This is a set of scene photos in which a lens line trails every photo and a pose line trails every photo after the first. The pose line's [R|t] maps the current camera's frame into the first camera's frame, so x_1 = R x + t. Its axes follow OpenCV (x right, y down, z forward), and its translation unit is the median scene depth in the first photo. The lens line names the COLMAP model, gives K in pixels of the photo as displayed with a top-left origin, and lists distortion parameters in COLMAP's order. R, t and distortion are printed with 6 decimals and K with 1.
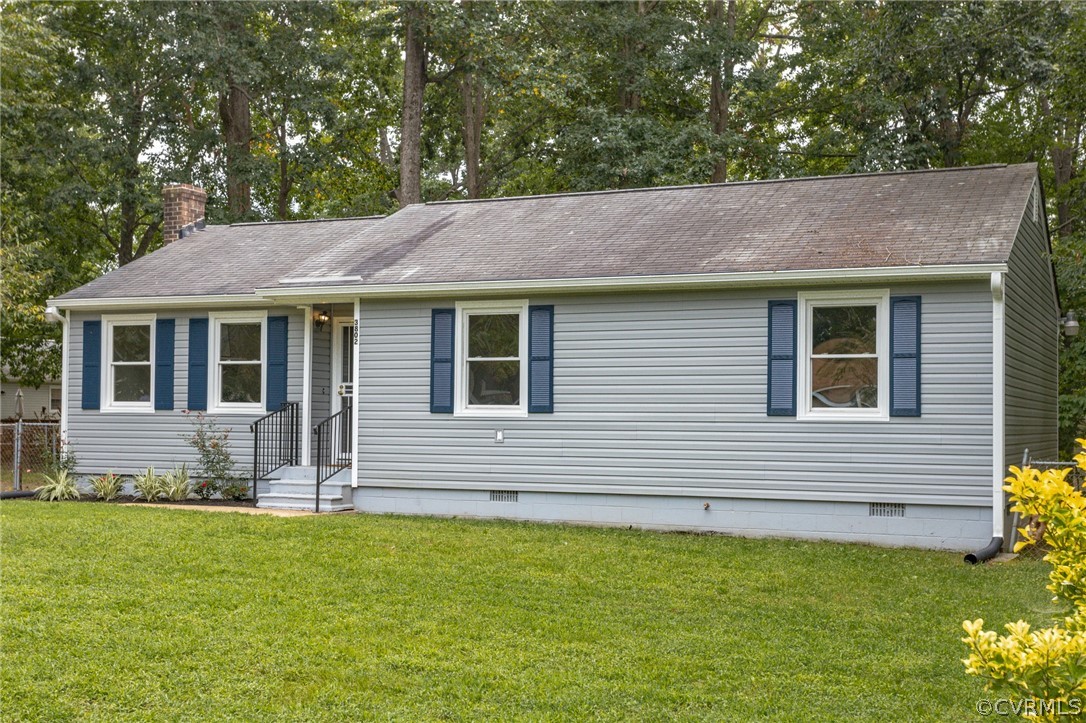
lens RADIAL K [[1250.8, 0, 543.0], [0, 1250.8, 361.5], [0, 0, 1]] dist [0.019686, 0.005848]
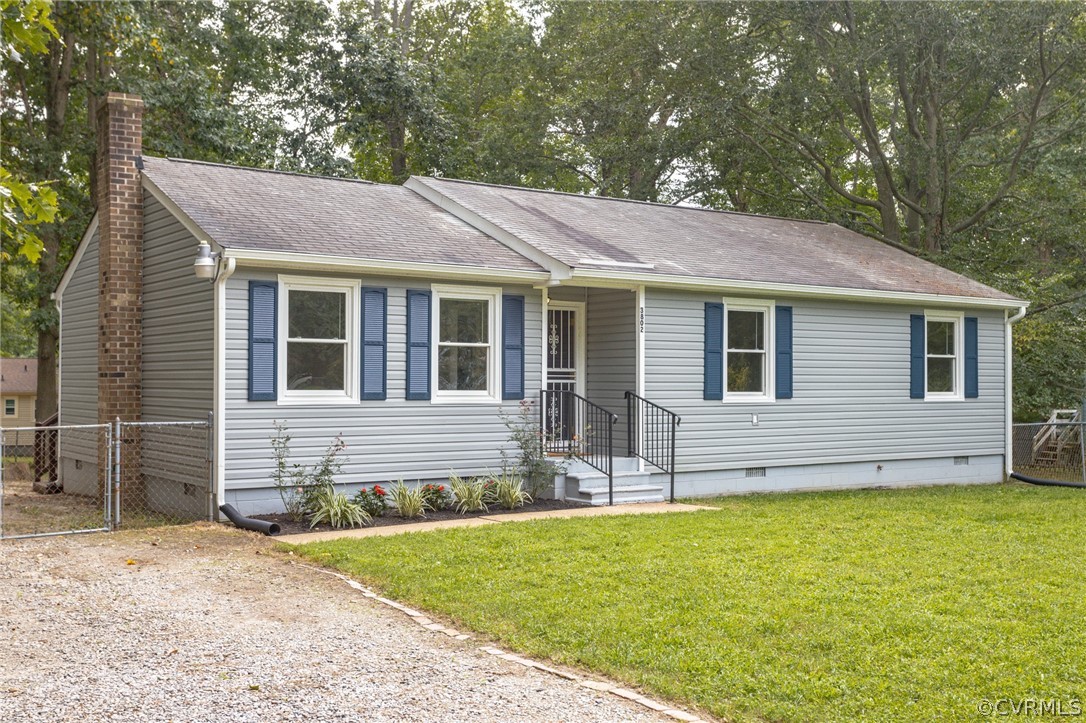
lens RADIAL K [[1250.8, 0, 543.0], [0, 1250.8, 361.5], [0, 0, 1]] dist [0.019686, 0.005848]
pose [[0.511474, 0.014100, 0.859183, -1.046743], [-0.026731, 0.999643, -0.000492, 0.012348], [-0.858883, -0.022715, 0.511668, 0.555491]]
